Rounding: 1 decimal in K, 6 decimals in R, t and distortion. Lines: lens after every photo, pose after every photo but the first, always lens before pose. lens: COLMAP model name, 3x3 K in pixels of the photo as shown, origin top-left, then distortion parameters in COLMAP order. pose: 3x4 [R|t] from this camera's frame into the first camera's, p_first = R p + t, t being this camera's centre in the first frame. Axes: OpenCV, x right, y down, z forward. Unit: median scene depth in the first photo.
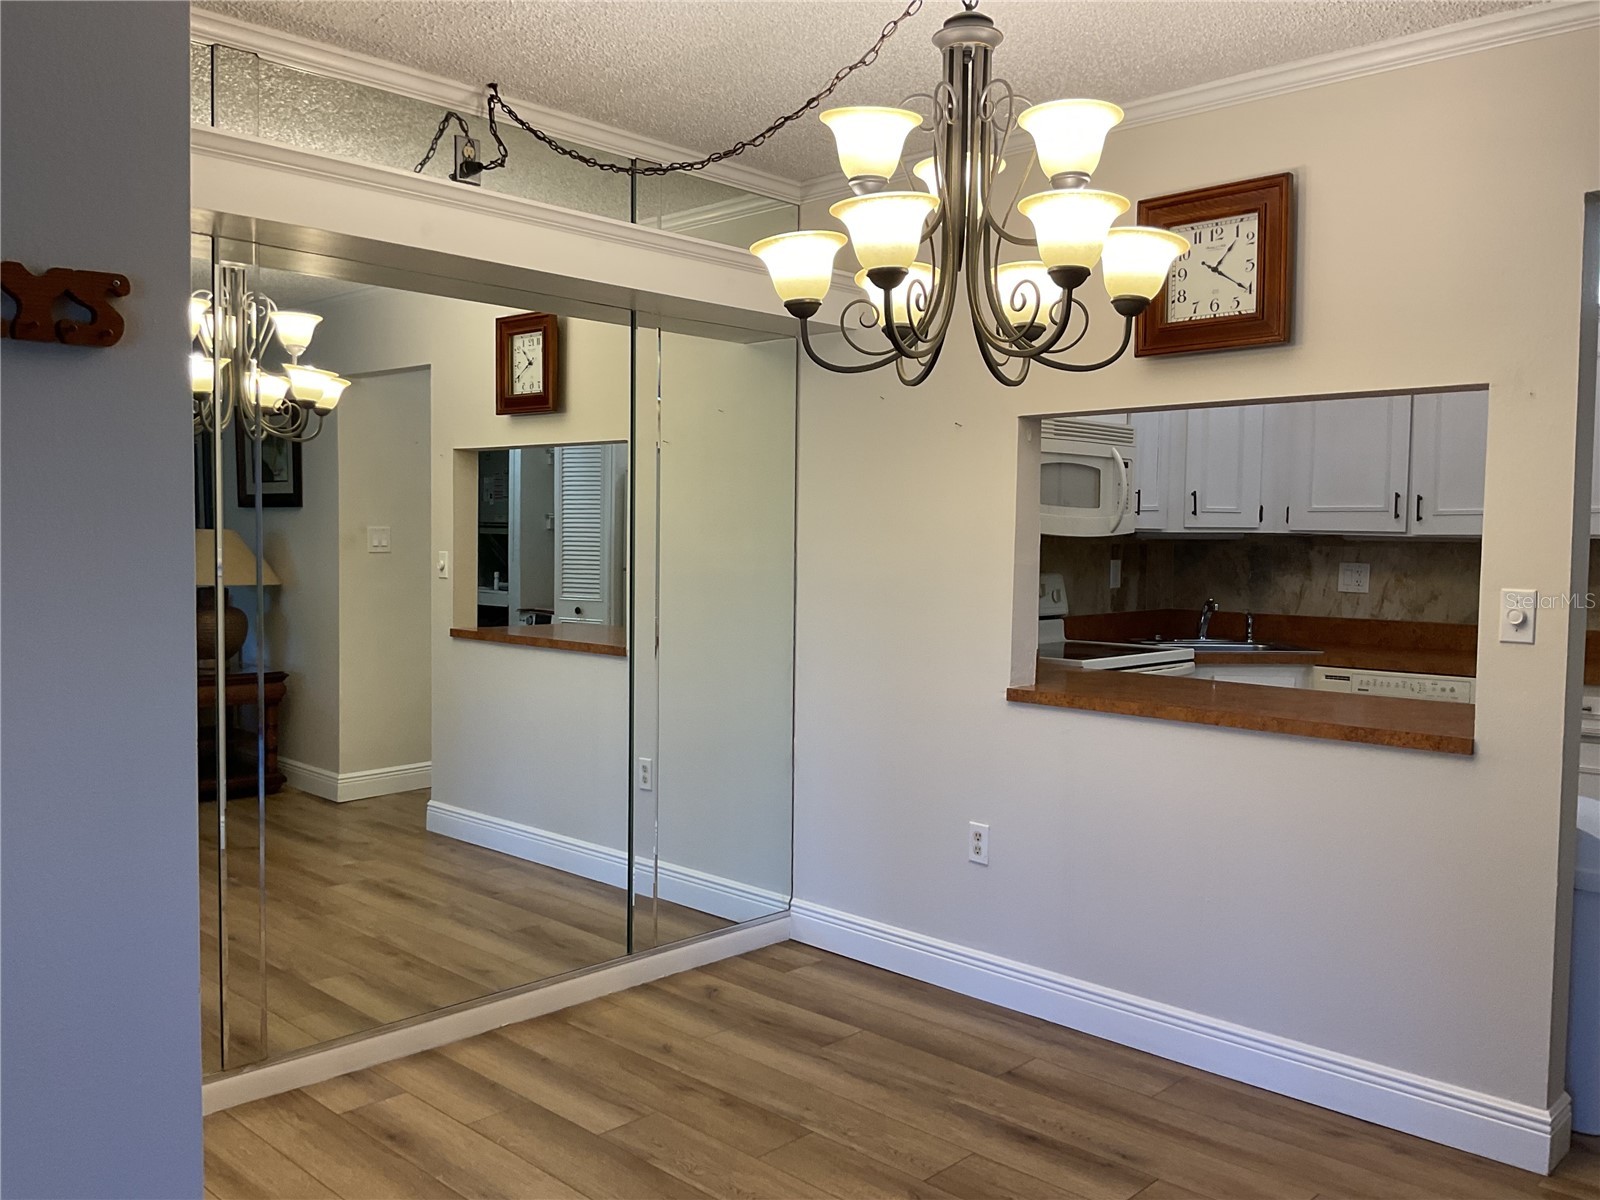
lens RADIAL K [[1319.2, 0, 805.4], [0, 1319.2, 597.0], [0, 0, 1]] dist [0.002248, -0.027177]
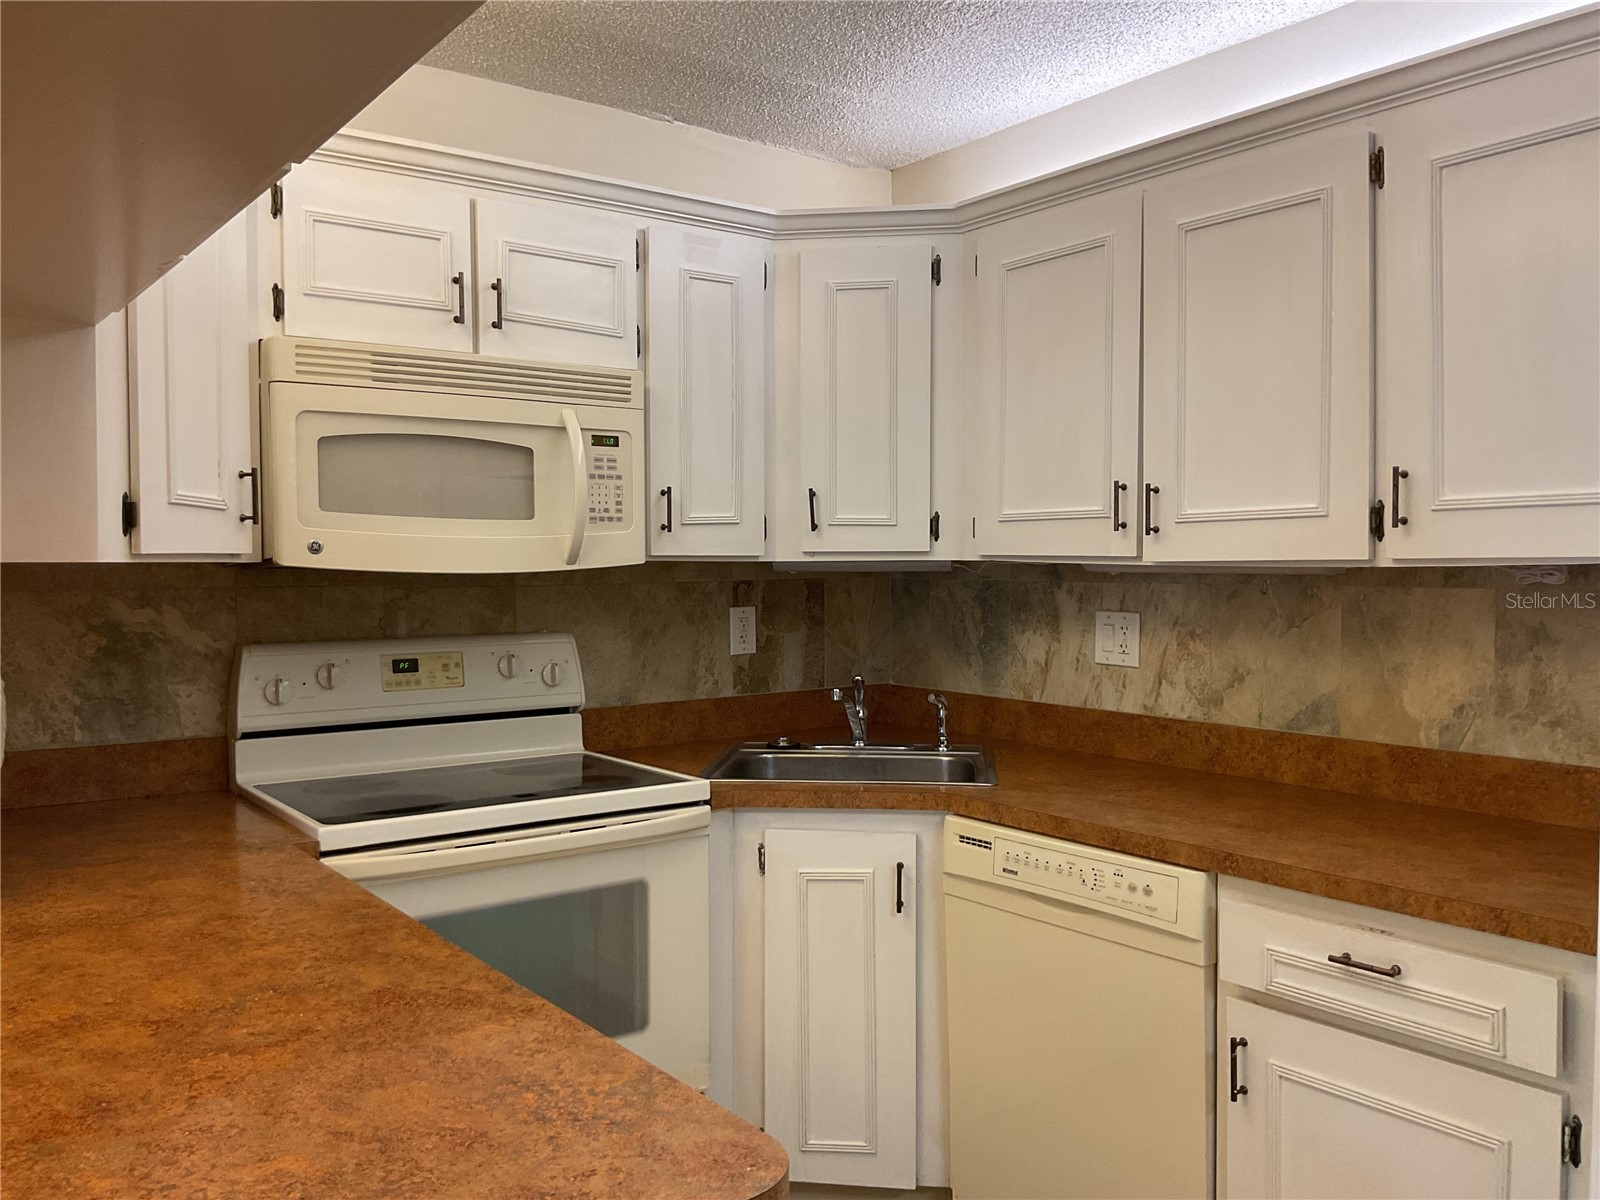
lens RADIAL K [[1319.2, 0, 791.4], [0, 1319.2, 597.4], [0, 0, 1]] dist [0.002248, -0.027177]
pose [[0.985551, -0.006882, -0.169239, 0.382888], [0.003488, 0.999787, -0.020347, -0.021712], [0.169343, 0.019462, 0.985365, 0.438837]]
